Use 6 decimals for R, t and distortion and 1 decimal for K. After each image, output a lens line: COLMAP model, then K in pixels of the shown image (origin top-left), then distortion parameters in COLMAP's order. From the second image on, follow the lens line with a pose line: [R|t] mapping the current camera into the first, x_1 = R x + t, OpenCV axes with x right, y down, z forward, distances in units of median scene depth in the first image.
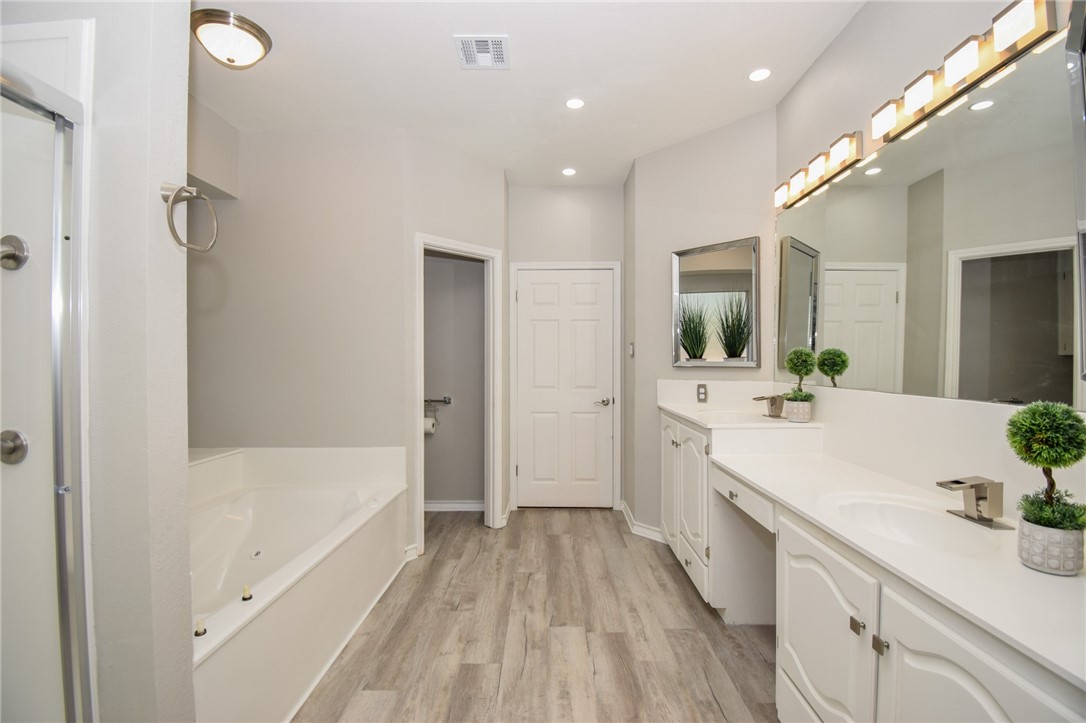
lens RADIAL K [[471.7, 0, 553.7], [0, 471.7, 362.1], [0, 0, 1]] dist [0.015653, -0.019430]
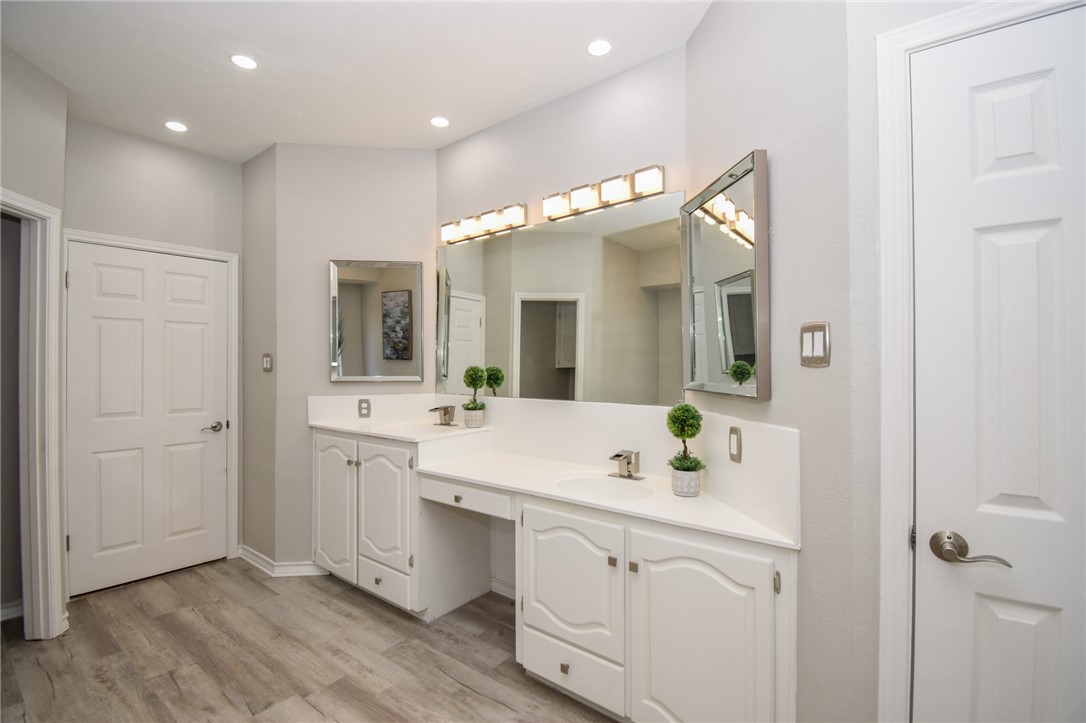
lens RADIAL K [[471.7, 0, 553.7], [0, 471.7, 362.1], [0, 0, 1]] dist [0.015653, -0.019430]
pose [[0.620708, 0.007318, 0.784008, -0.279097], [0.003914, 0.999915, -0.012432, -0.021921], [-0.784032, 0.010785, 0.620626, 0.092342]]
